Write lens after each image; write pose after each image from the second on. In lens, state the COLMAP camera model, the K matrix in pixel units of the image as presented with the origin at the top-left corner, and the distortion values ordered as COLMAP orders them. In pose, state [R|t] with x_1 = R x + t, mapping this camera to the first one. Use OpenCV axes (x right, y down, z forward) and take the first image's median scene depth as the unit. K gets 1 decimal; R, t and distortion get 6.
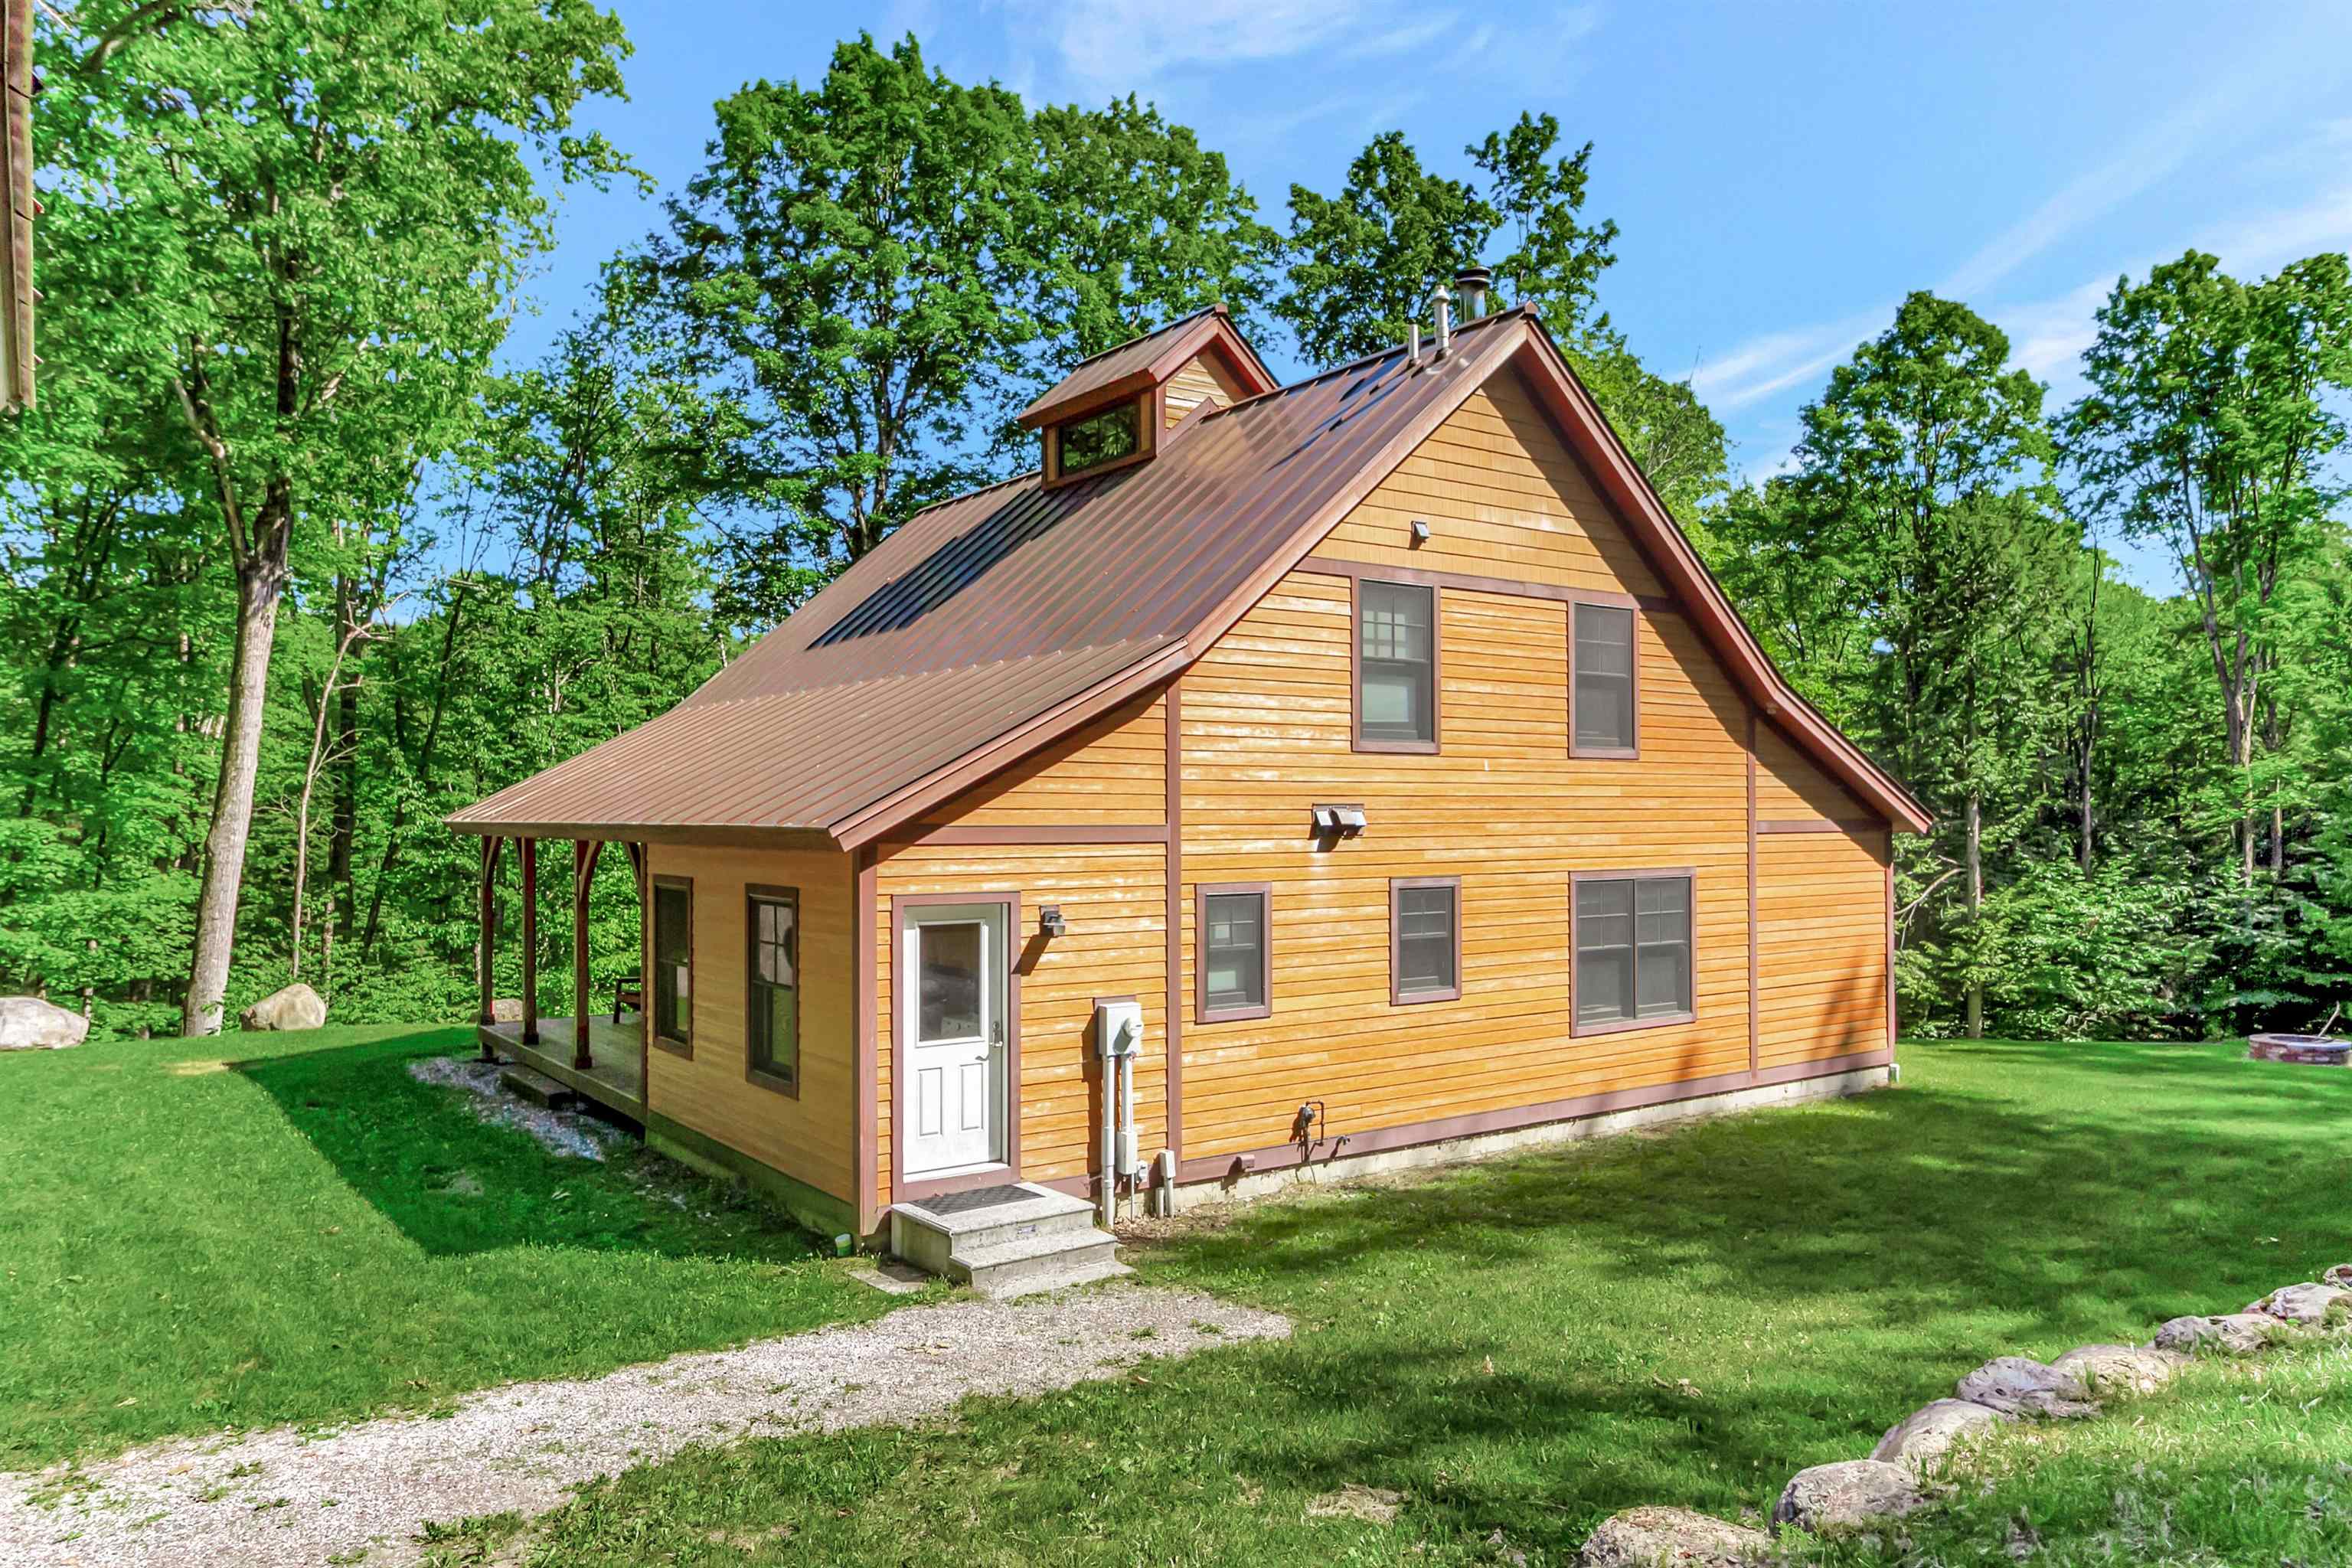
lens RADIAL K [[1625.3, 0, 1175.7], [0, 1625.3, 785.2], [0, 0, 1]] dist [0.008645, 0.000499]
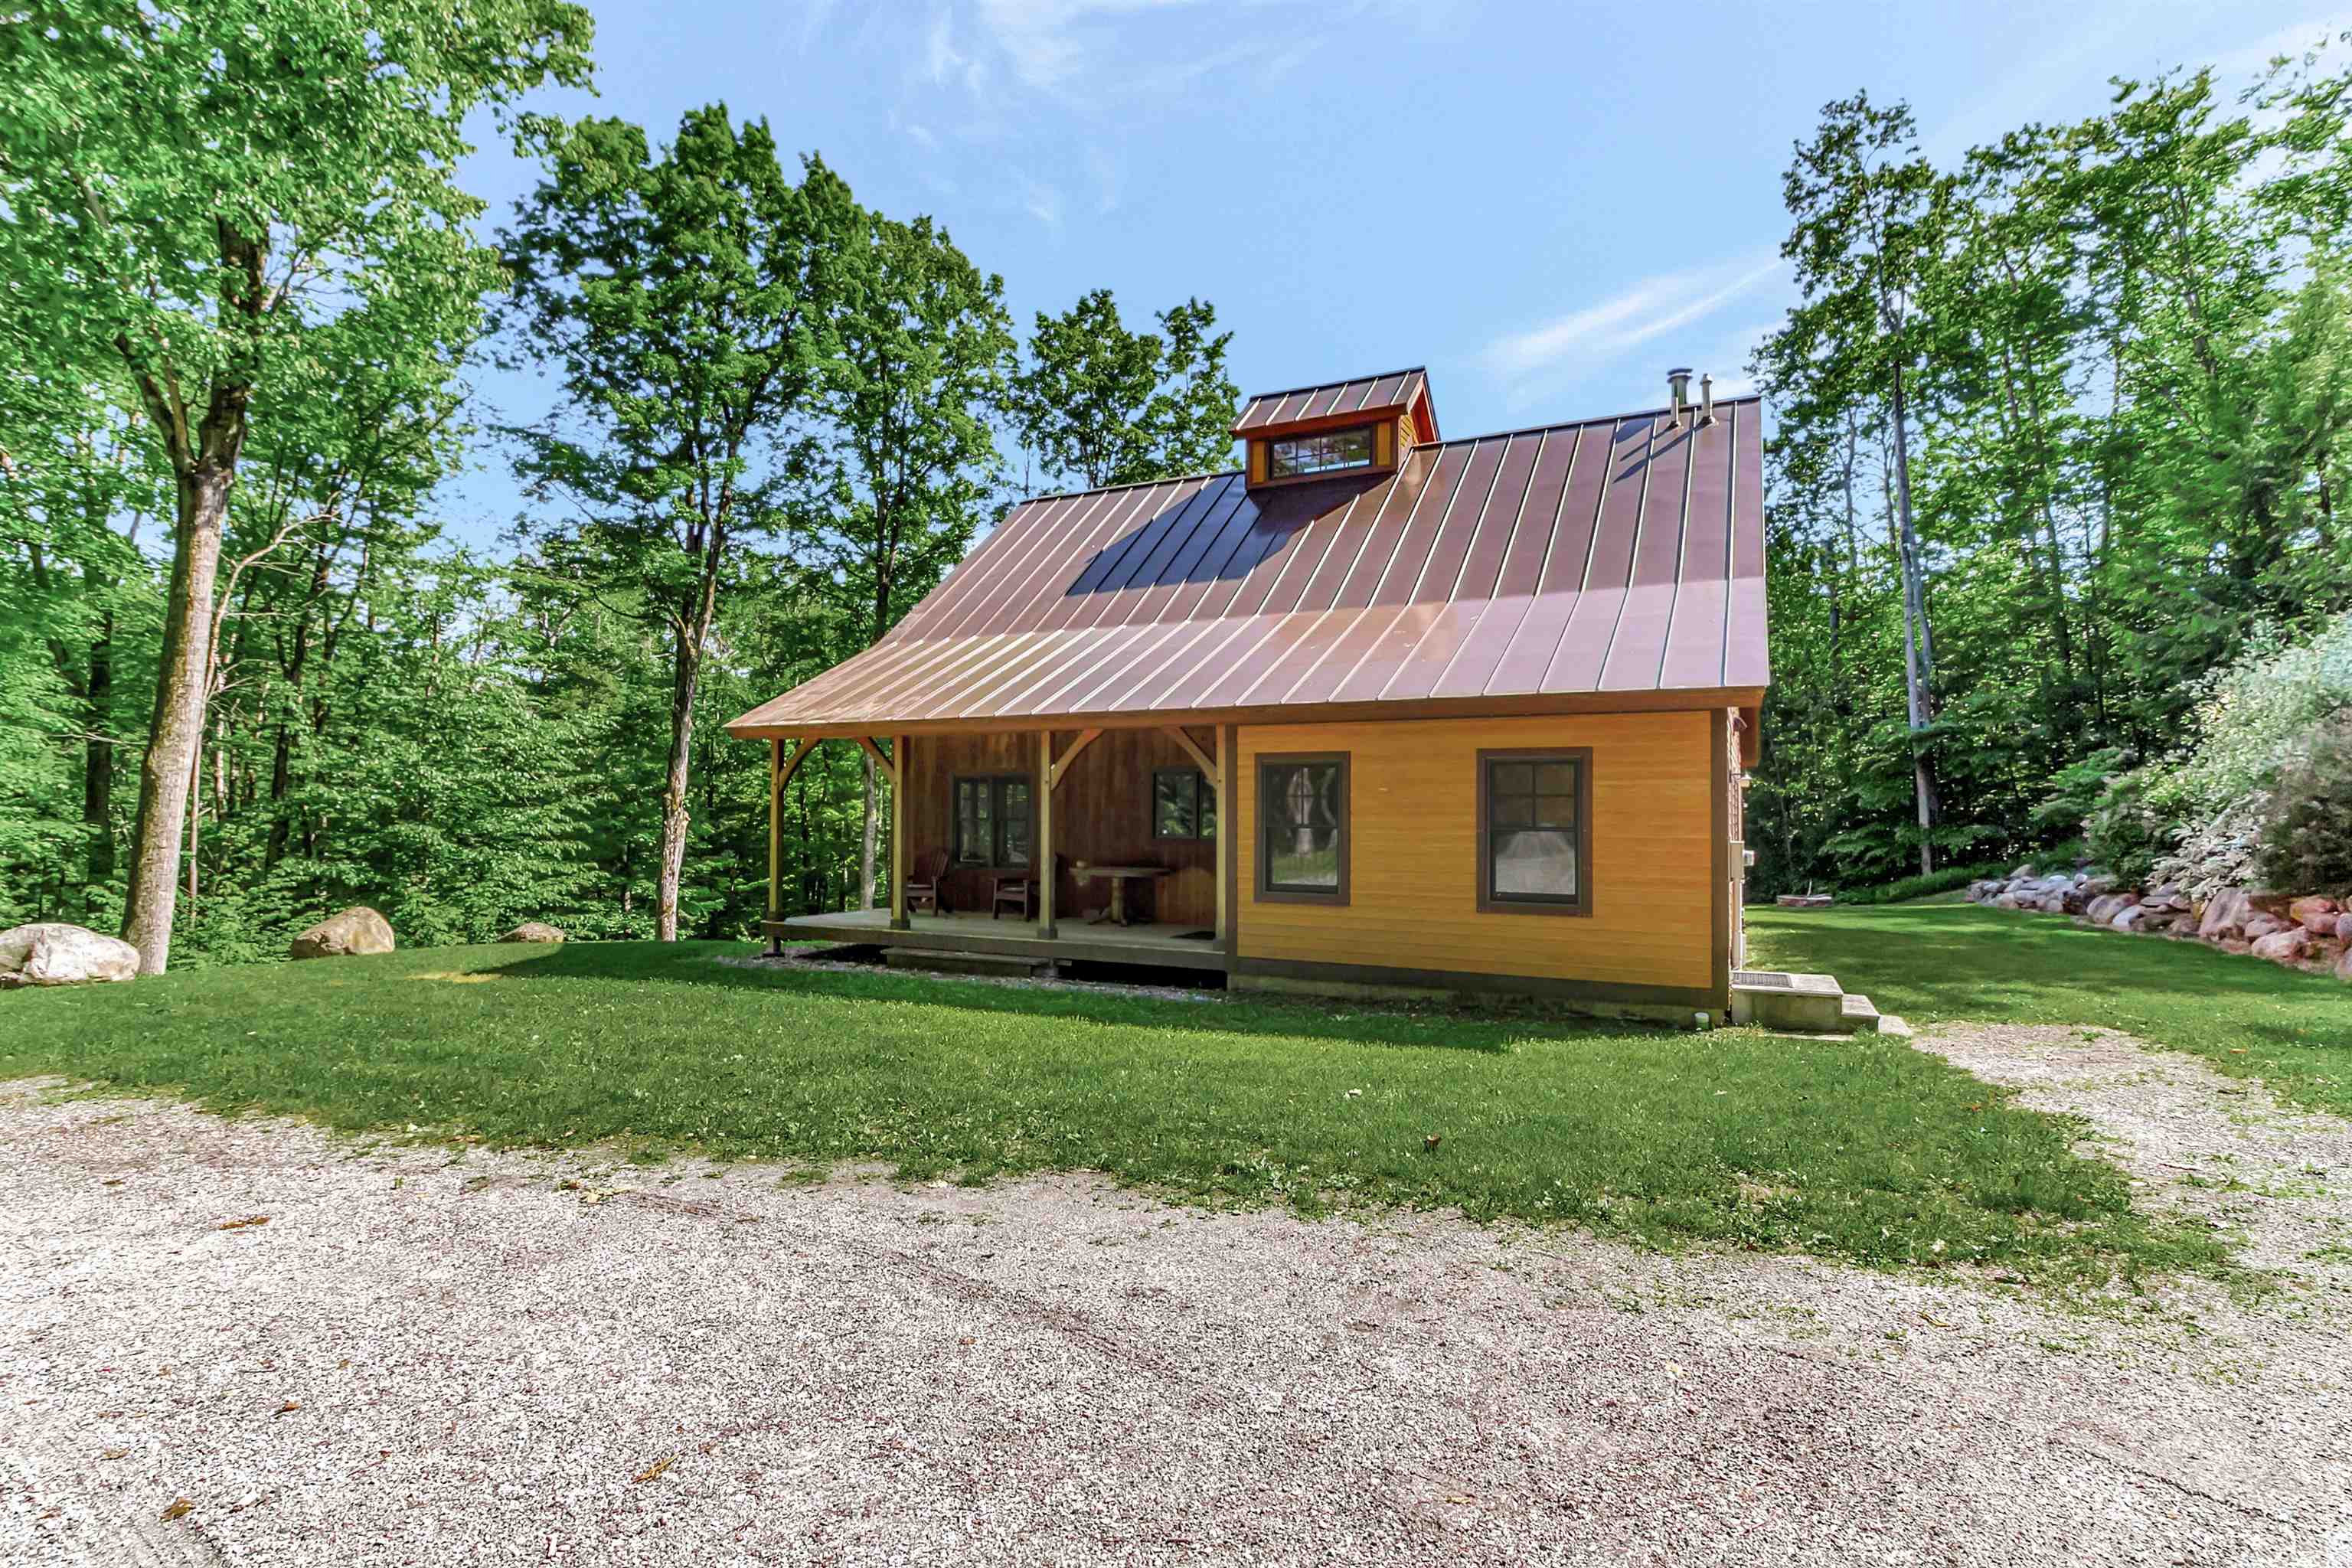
lens RADIAL K [[1153.2, 0, 1177.1], [0, 1153.2, 803.1], [0, 0, 1]] dist [-0.006941, -0.000449]
pose [[0.874798, 0.015341, 0.484245, -0.354187], [-0.018199, 0.999834, 0.001202, 0.040314], [-0.484146, -0.009864, 0.874931, 0.139604]]
